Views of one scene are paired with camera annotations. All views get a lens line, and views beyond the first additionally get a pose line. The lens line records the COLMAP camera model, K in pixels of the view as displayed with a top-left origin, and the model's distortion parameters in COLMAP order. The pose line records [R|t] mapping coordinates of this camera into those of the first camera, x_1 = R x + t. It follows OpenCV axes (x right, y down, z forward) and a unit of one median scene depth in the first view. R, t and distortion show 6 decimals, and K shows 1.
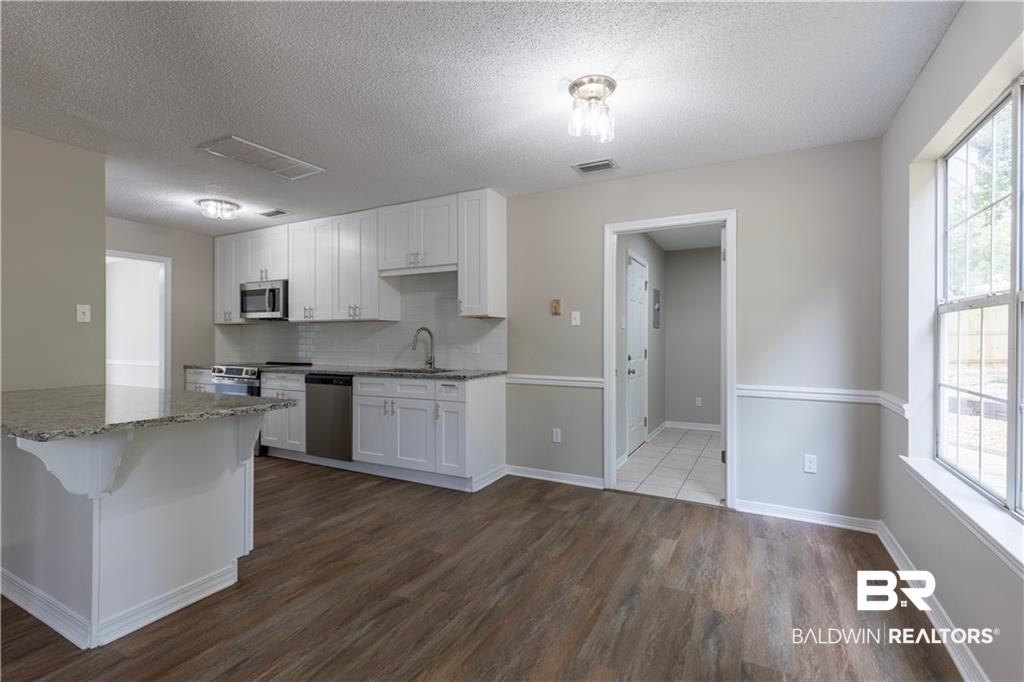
lens RADIAL K [[477.5, 0, 513.1], [0, 477.5, 343.5], [0, 0, 1]] dist [-0.000270, -0.000132]
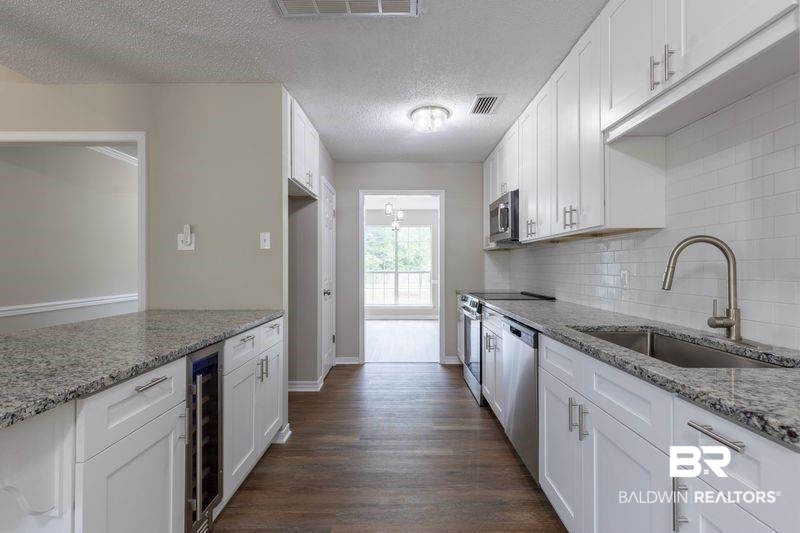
lens RADIAL K [[373.1, 0, 400.9], [0, 373.1, 265.9], [0, 0, 1]] dist [-0.000270, -0.000132]
pose [[0.469608, 0.000467, -0.882875, -0.027406], [-0.006486, 0.999975, -0.002921, -0.005441], [0.882851, 0.007098, 0.469599, 0.617137]]
